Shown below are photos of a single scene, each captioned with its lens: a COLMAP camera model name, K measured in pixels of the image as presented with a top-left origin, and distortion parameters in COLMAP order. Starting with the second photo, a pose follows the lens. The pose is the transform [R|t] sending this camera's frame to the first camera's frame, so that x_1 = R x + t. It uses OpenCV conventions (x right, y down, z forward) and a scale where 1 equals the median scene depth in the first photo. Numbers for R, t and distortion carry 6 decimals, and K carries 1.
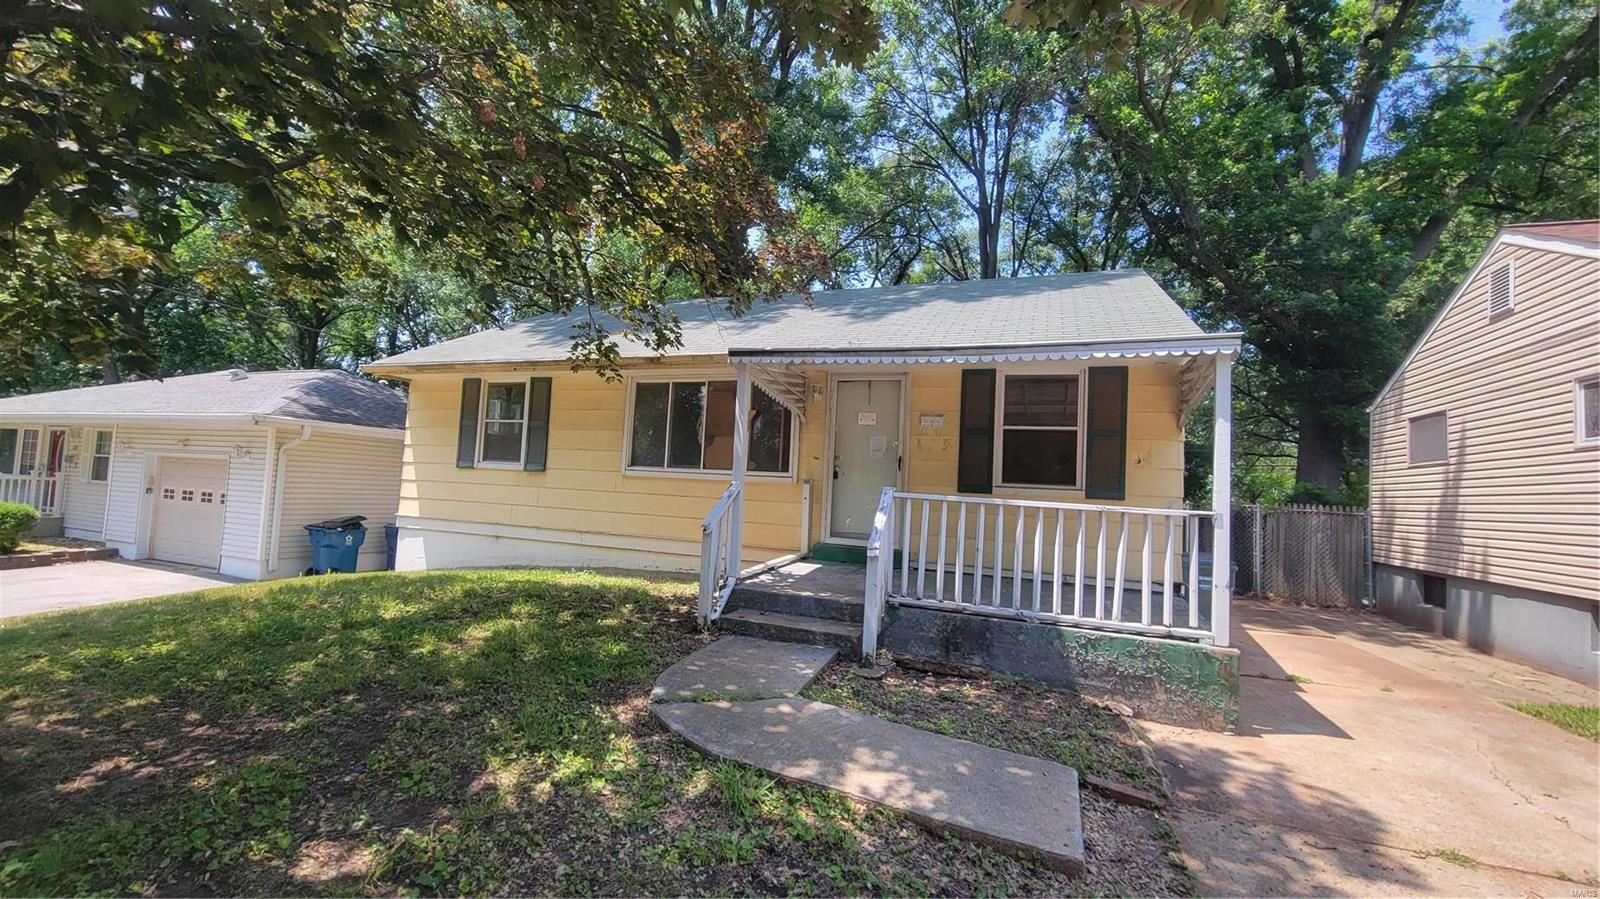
lens RADIAL K [[655.0, 0, 806.3], [0, 655.0, 448.6], [0, 0, 1]] dist [0.002144, -0.000596]
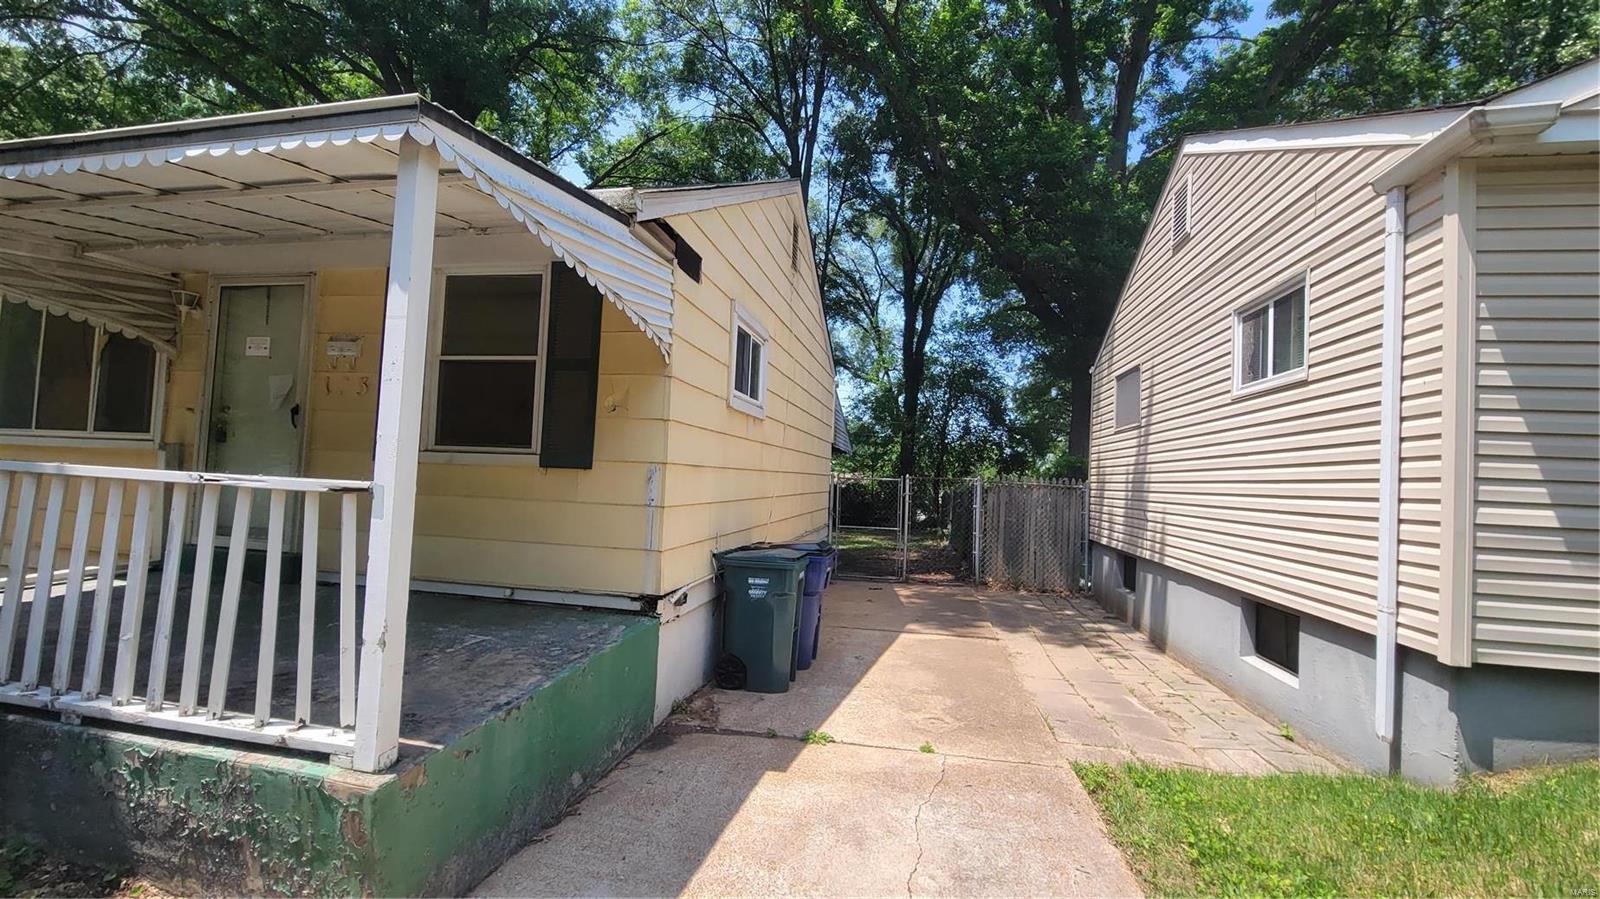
lens RADIAL K [[655.0, 0, 791.2], [0, 655.0, 449.2], [0, 0, 1]] dist [0.002144, -0.000596]
pose [[0.987173, -0.004958, 0.159579, 0.418530], [0.000178, 0.999551, 0.029956, 0.029269], [-0.159656, -0.029543, 0.986730, 0.244433]]
